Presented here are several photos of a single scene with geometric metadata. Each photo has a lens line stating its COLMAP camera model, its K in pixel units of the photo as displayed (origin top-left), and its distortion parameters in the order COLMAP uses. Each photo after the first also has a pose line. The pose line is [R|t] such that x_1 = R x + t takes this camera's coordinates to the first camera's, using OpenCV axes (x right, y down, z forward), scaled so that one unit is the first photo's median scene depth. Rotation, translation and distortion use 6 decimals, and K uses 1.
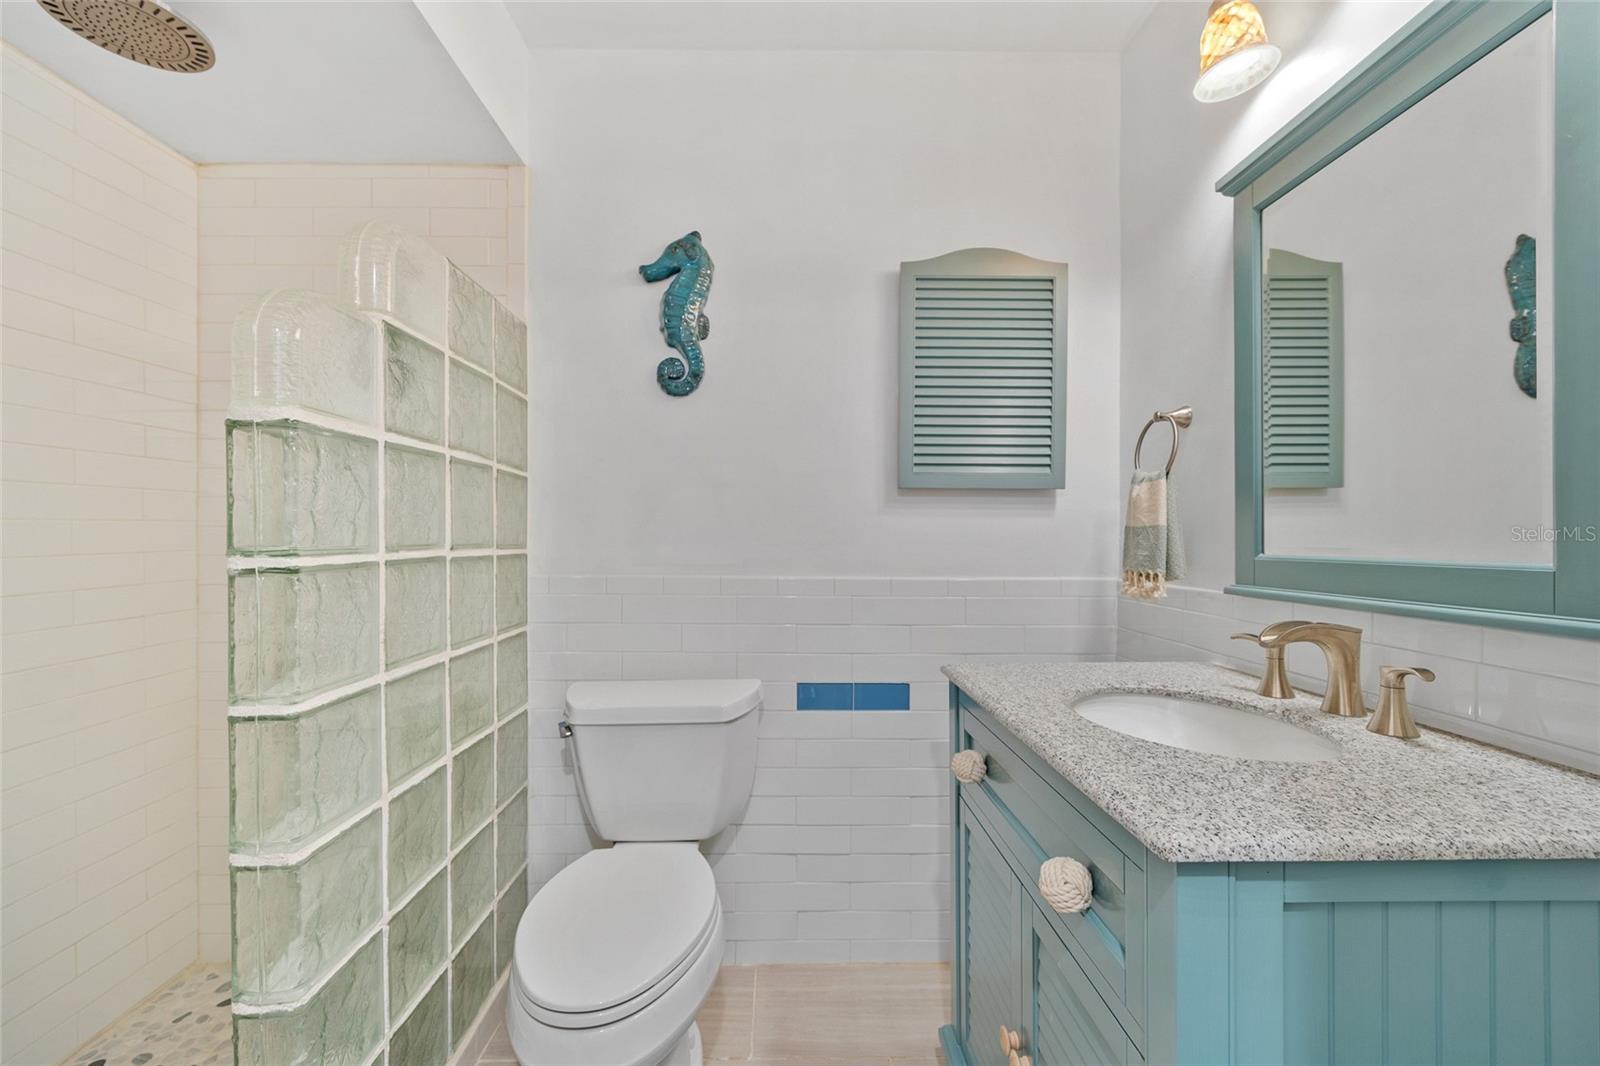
lens RADIAL K [[638.2, 0, 803.8], [0, 638.2, 537.4], [0, 0, 1]] dist [0.008653, -0.004537]
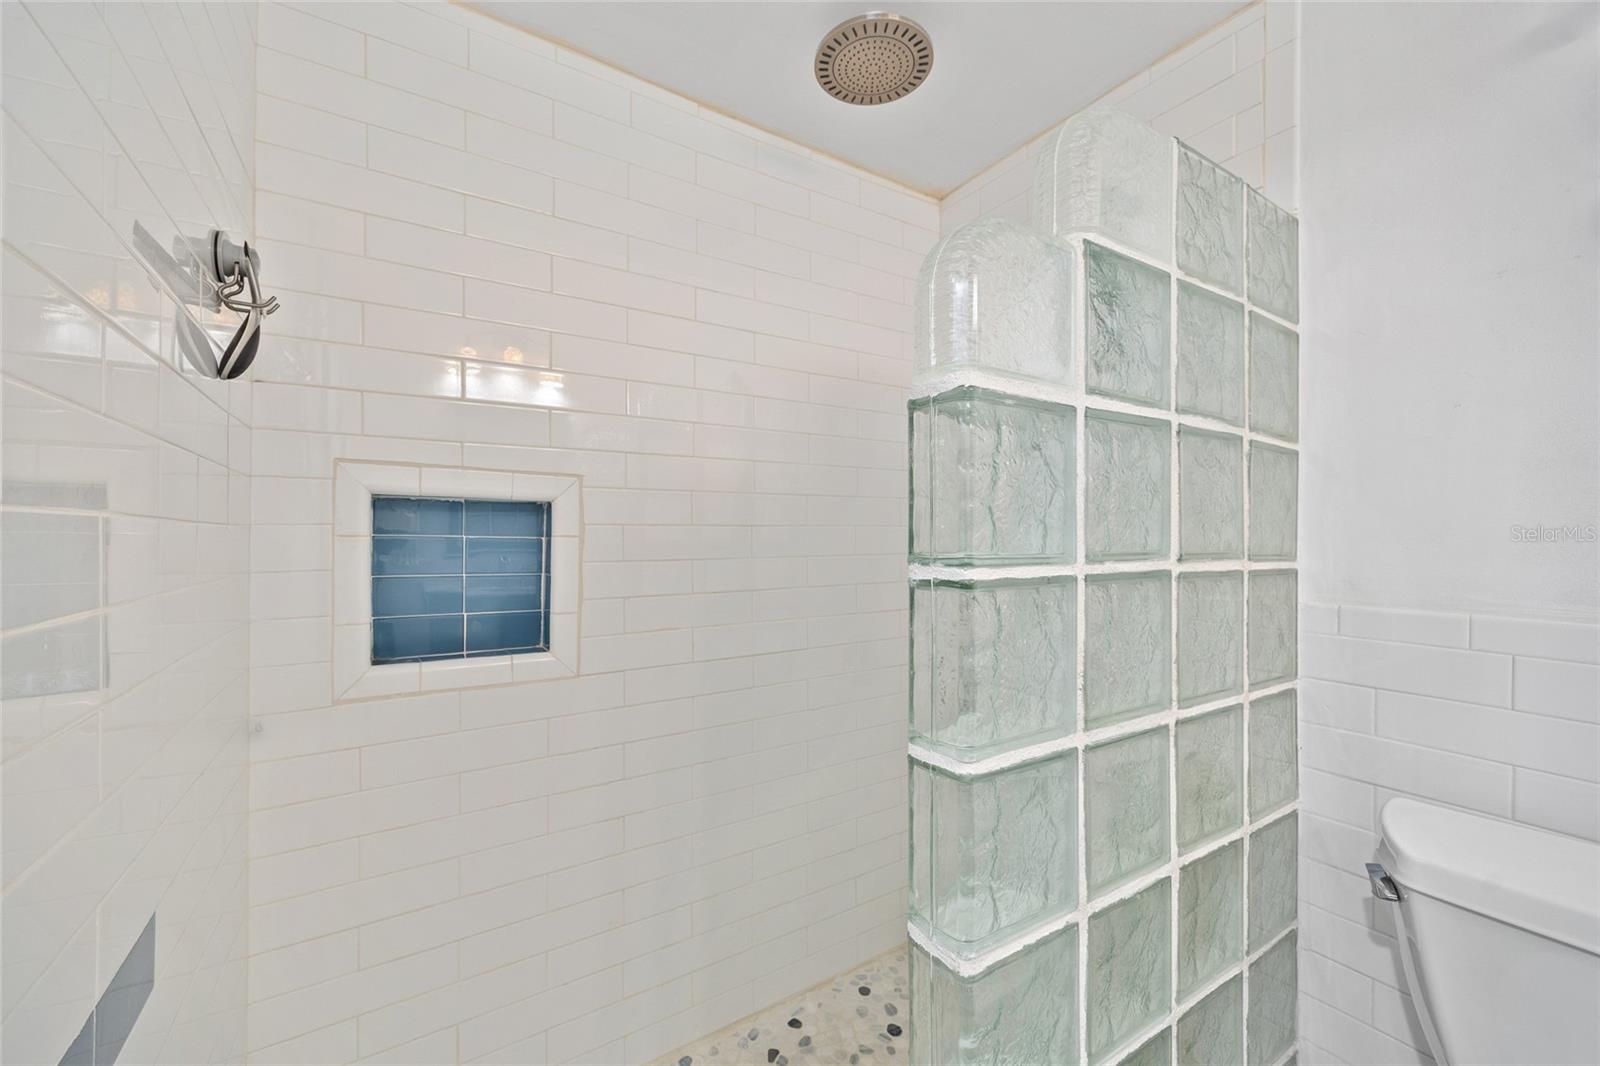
lens RADIAL K [[641.9, 0, 786.0], [0, 641.9, 537.8], [0, 0, 1]] dist [-0.000366, -0.000076]
pose [[0.498689, -0.000190, -0.866781, -0.178538], [-0.006893, 0.999967, -0.004185, 0.000140], [0.866753, 0.008062, 0.498672, 0.315725]]
